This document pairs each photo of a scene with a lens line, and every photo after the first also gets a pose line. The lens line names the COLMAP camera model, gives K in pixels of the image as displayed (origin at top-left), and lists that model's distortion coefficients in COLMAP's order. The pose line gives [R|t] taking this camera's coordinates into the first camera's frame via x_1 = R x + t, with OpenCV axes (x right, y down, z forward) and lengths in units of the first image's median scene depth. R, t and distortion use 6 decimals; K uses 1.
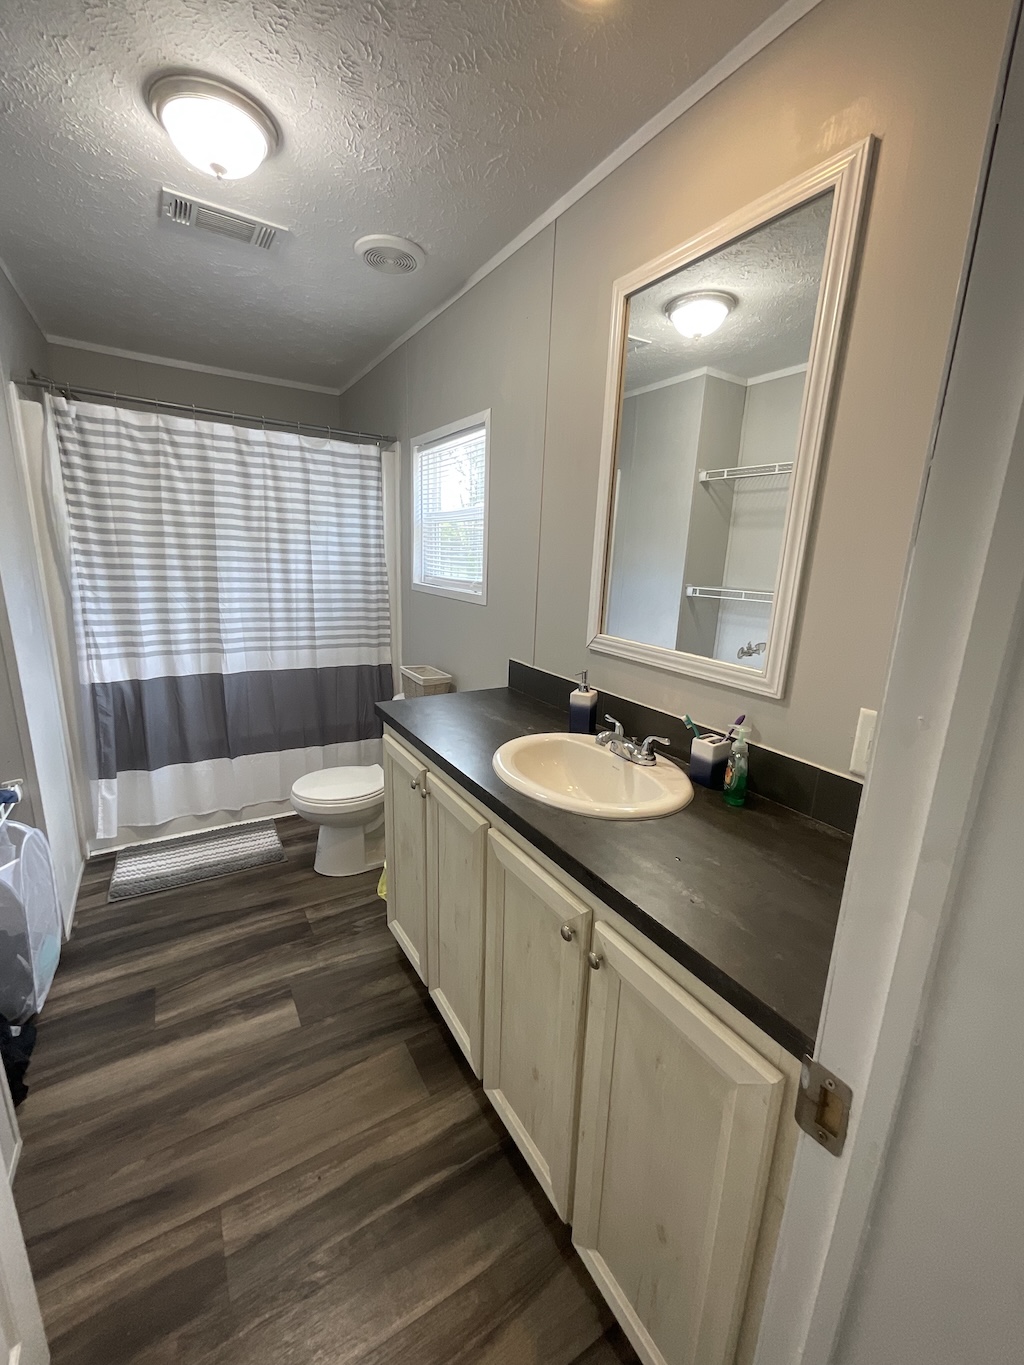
lens RADIAL K [[551.7, 0, 512.0], [0, 551.7, 682.5], [0, 0, 1]] dist [-0.000585, -0.000968]
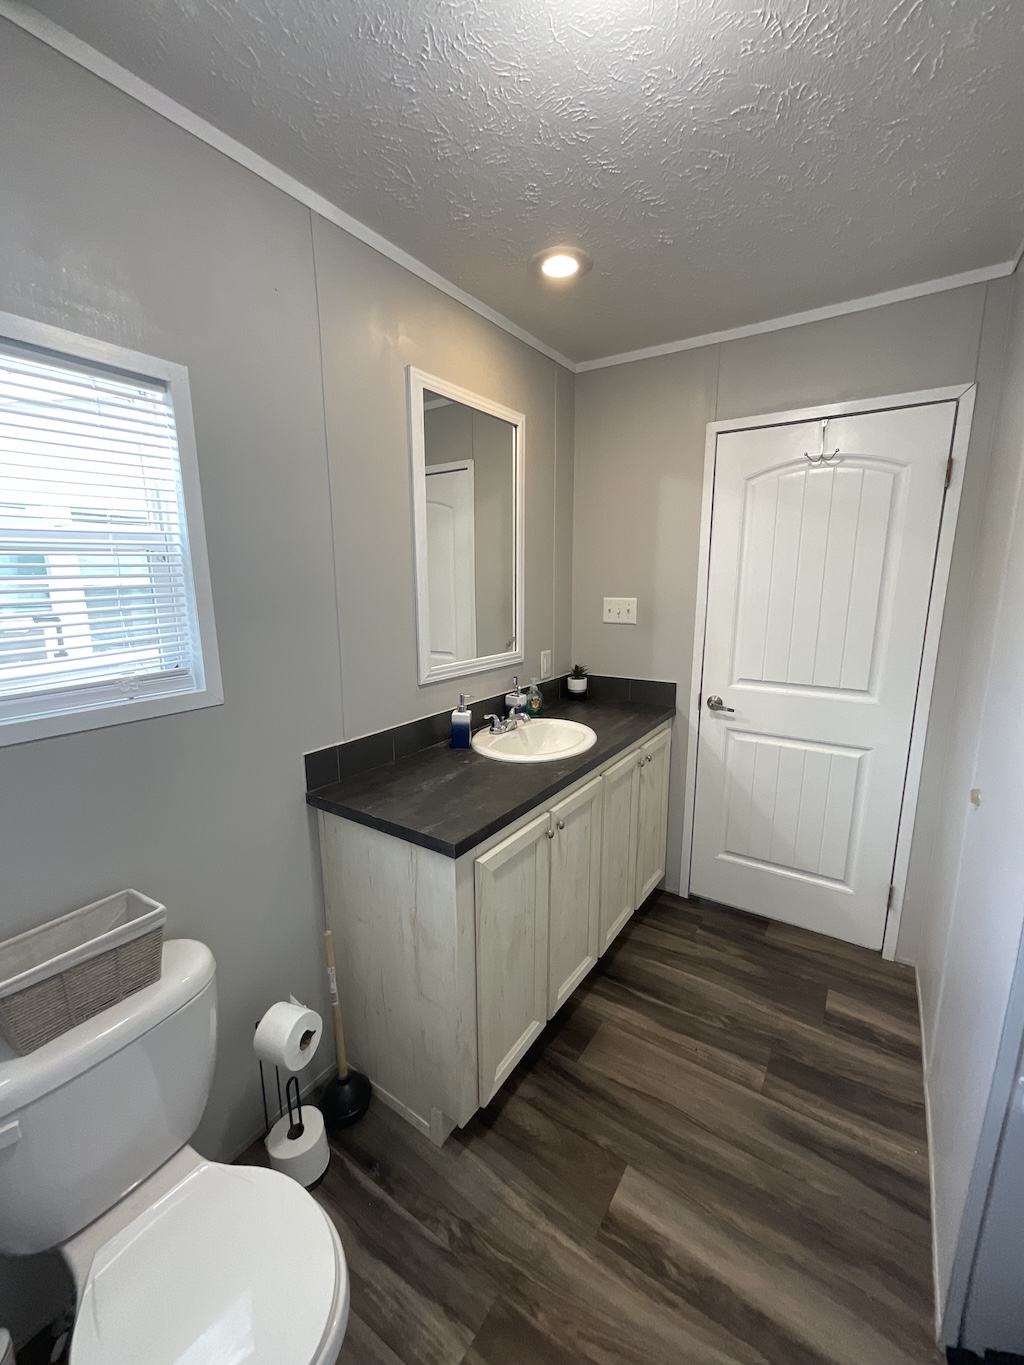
lens RADIAL K [[551.7, 0, 512.0], [0, 551.7, 682.5], [0, 0, 1]] dist [-0.000585, -0.000968]
pose [[-0.416483, -0.202245, 0.886363, -1.056240], [0.202080, 0.929960, 0.307145, -0.425986], [-0.886400, 0.307037, -0.346443, 1.416597]]
